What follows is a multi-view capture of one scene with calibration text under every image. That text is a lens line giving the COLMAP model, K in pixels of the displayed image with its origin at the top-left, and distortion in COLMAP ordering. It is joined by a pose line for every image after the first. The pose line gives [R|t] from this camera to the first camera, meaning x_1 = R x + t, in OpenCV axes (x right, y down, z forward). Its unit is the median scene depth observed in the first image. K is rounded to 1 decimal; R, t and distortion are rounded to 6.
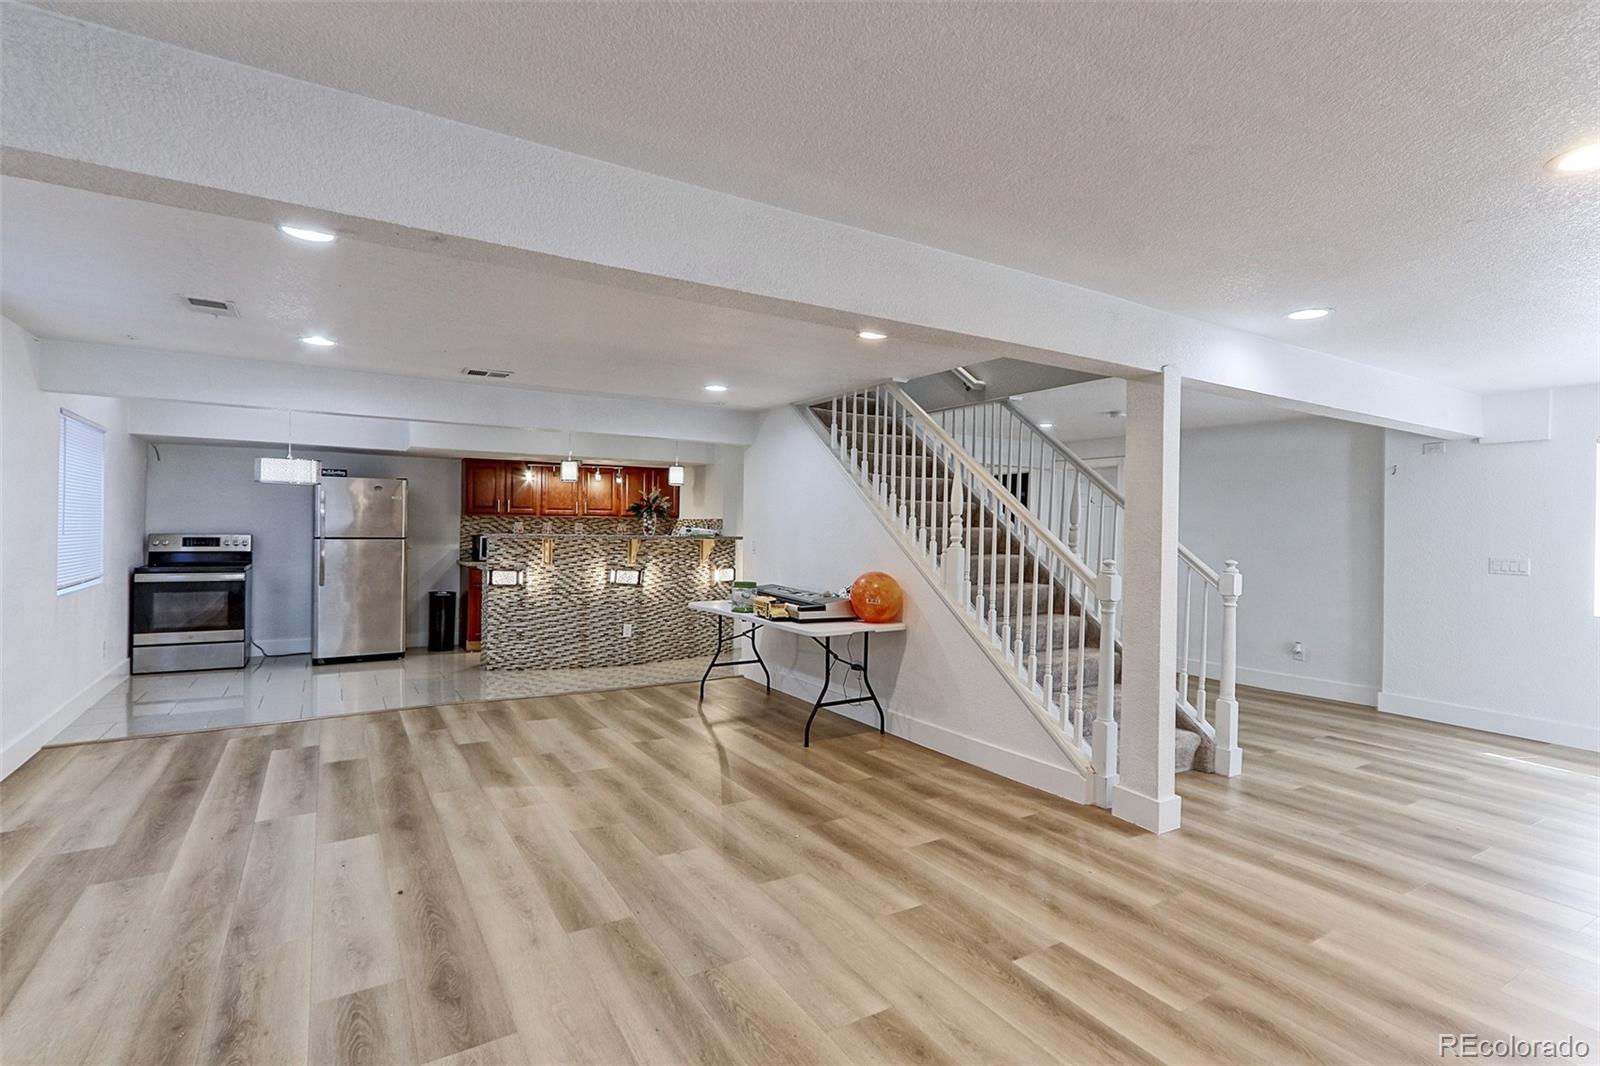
lens RADIAL K [[772.4, 0, 803.4], [0, 772.4, 534.1], [0, 0, 1]] dist [0.000257, 0.002253]
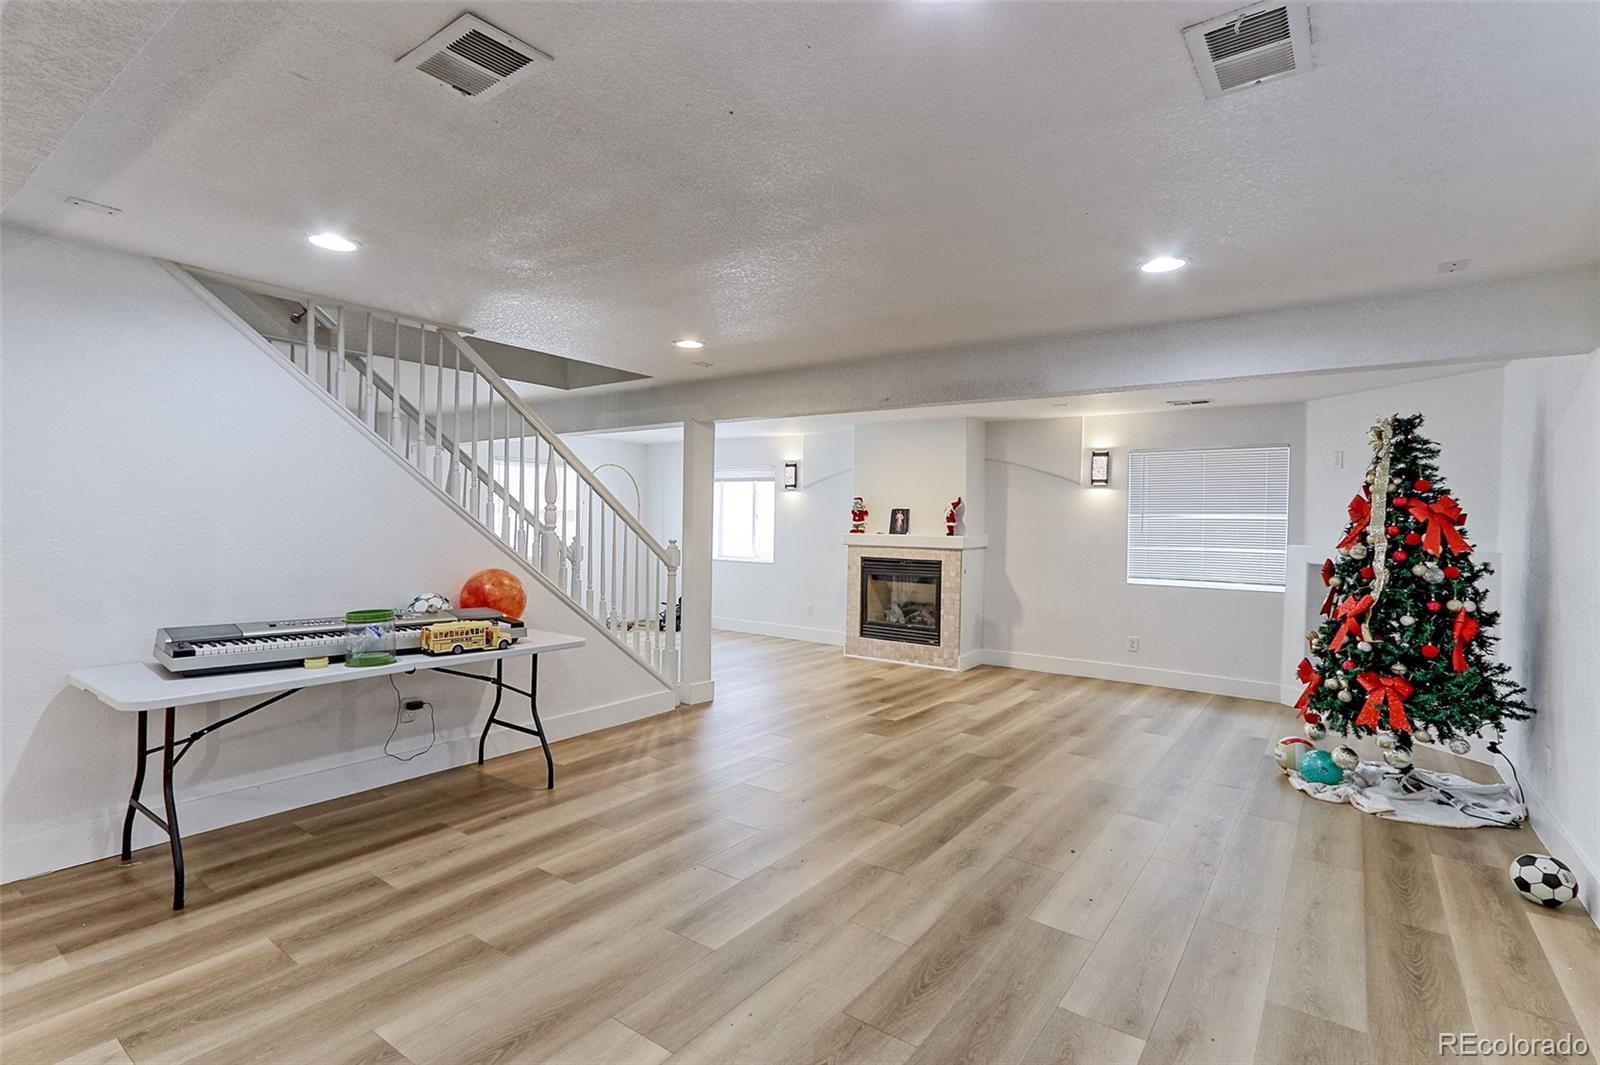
lens RADIAL K [[772.4, 0, 796.3], [0, 772.4, 530.1], [0, 0, 1]] dist [0.000257, 0.002253]
pose [[-0.384282, -0.033596, 0.922604, -1.150839], [-0.019446, 0.999411, 0.028293, -0.029934], [-0.923011, -0.007068, -0.384709, 1.492966]]
